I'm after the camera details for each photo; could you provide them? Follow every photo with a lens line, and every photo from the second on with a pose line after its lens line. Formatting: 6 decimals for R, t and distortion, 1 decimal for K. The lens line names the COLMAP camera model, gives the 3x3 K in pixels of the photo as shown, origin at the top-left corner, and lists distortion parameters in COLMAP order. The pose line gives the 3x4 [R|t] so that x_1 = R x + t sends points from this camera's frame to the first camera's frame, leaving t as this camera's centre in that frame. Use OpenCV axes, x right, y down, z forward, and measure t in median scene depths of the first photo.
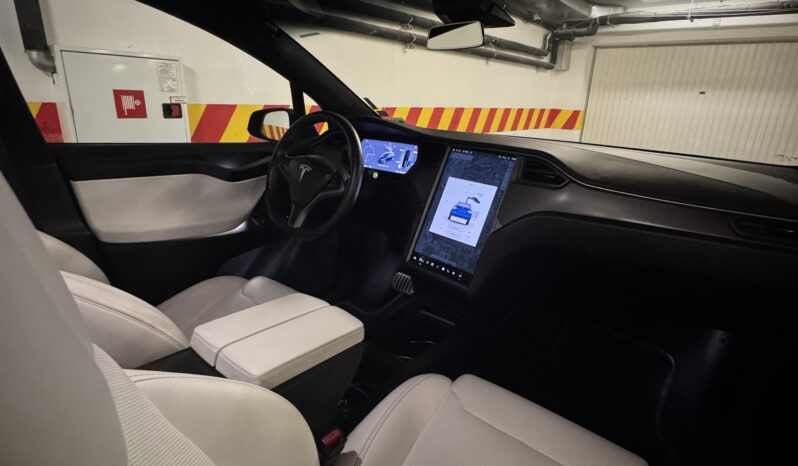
lens RADIAL K [[418.2, 0, 399.0], [0, 418.2, 233.0], [0, 0, 1]] dist [-0.011938, -0.000033]
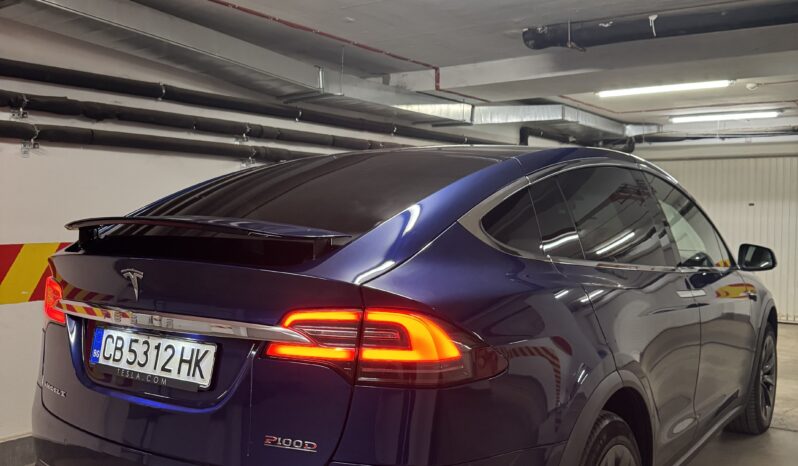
lens RADIAL K [[750.9, 0, 399.0], [0, 750.9, 233.0], [0, 0, 1]] dist [0.133105, -0.380065]
pose [[0.996028, -0.031773, 0.083177, -0.332572], [0.053713, 0.959456, -0.276694, 0.245321], [-0.071013, 0.280063, 0.957351, -0.888948]]
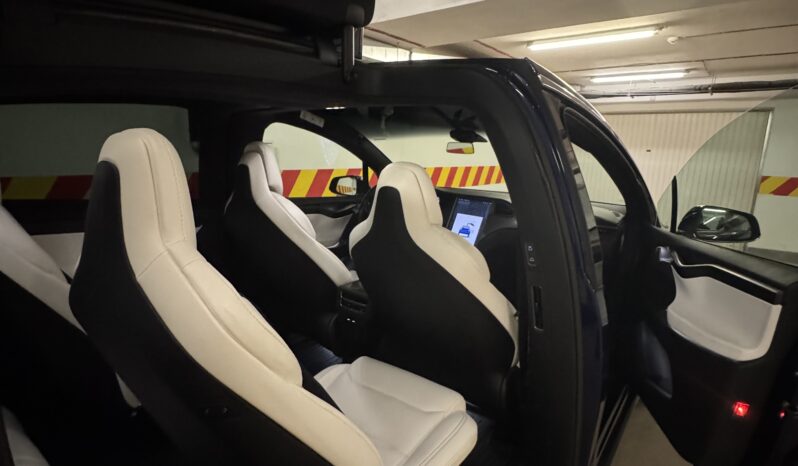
lens RADIAL K [[428.2, 0, 399.0], [0, 428.2, 233.0], [0, 0, 1]] dist [-0.016089, 0.000302]
pose [[0.999593, -0.014414, 0.024638, -0.066488], [0.017235, 0.992814, -0.118422, 0.061494], [-0.022754, 0.118799, 0.992658, -0.311309]]
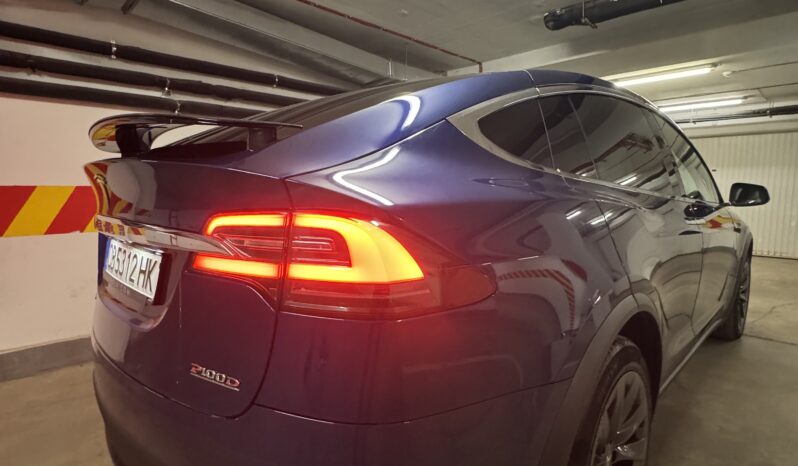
lens RADIAL K [[428.2, 0, 399.0], [0, 428.2, 233.0], [0, 0, 1]] dist [-0.016089, 0.000302]
pose [[0.995275, -0.027159, -0.093218, -0.244268], [0.007186, 0.978052, -0.208236, 0.209526], [0.096827, 0.206583, 0.973626, -0.594663]]
